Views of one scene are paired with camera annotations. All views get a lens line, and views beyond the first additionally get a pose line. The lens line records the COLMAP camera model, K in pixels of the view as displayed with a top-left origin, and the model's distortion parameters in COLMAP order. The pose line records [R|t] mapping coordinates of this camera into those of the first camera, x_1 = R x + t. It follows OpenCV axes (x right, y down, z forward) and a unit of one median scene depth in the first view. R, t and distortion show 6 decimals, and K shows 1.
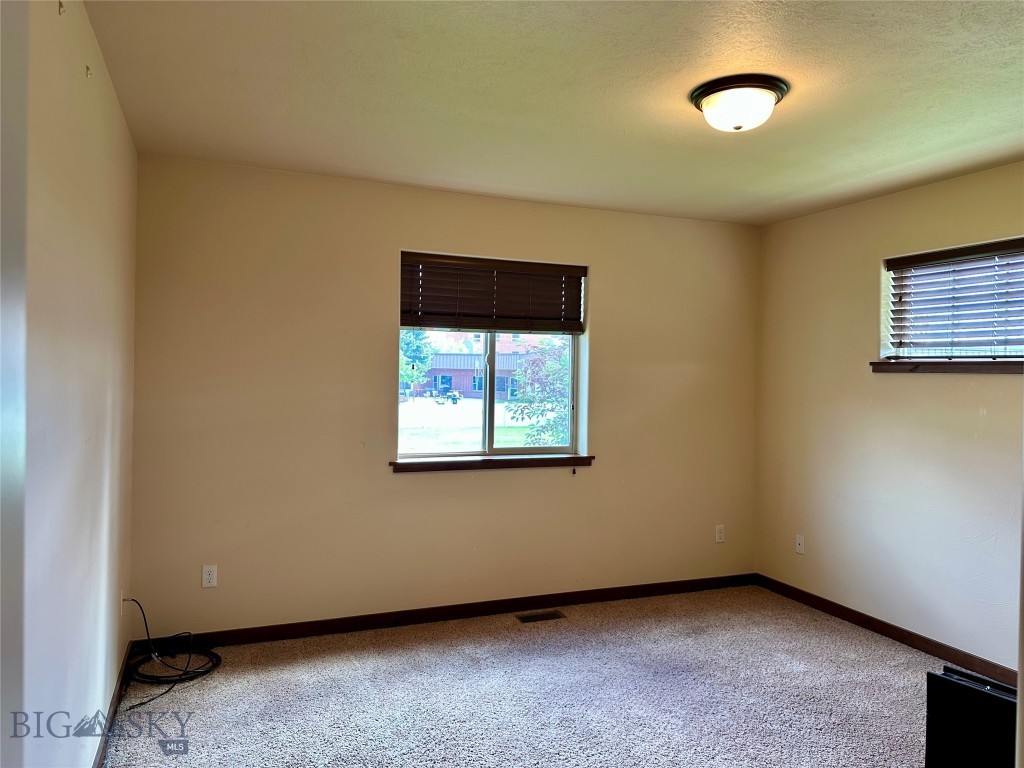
lens RADIAL K [[720.2, 0, 512.0], [0, 720.2, 384.0], [0, 0, 1]] dist [0.022422, -0.005483]
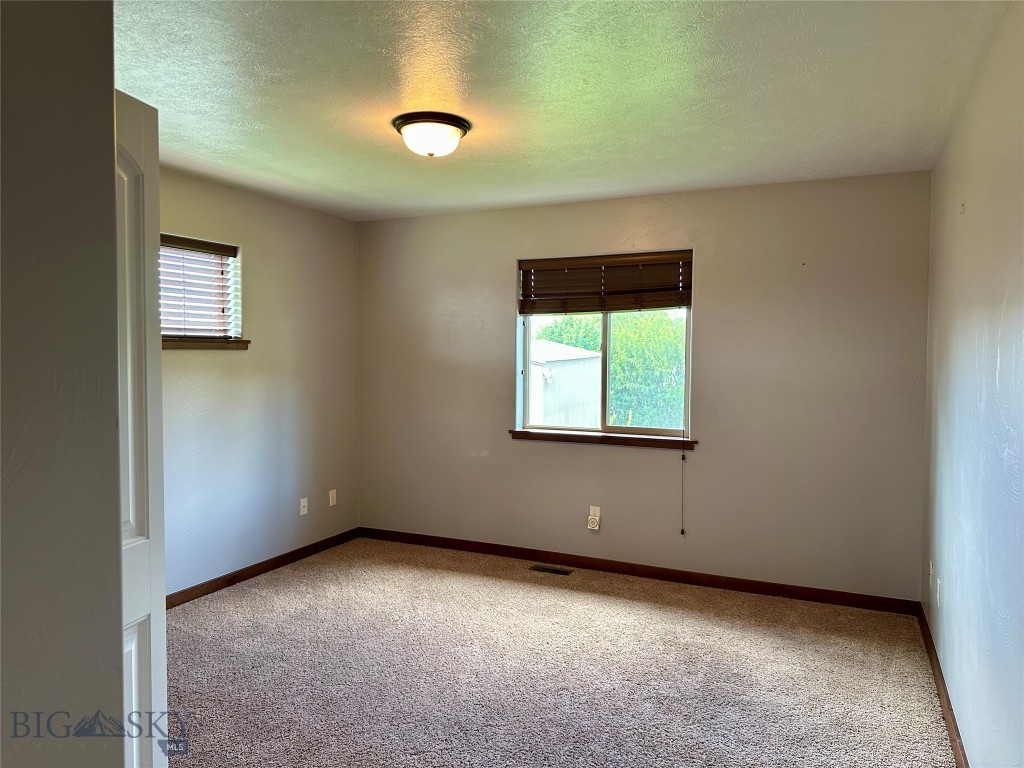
lens RADIAL K [[720.2, 0, 512.0], [0, 720.2, 384.0], [0, 0, 1]] dist [0.022422, -0.005483]
pose [[0.668900, 0.016039, -0.743179, 0.722692], [-0.004962, 0.999841, 0.017112, 0.006616], [0.743335, -0.007759, 0.668874, 0.160435]]
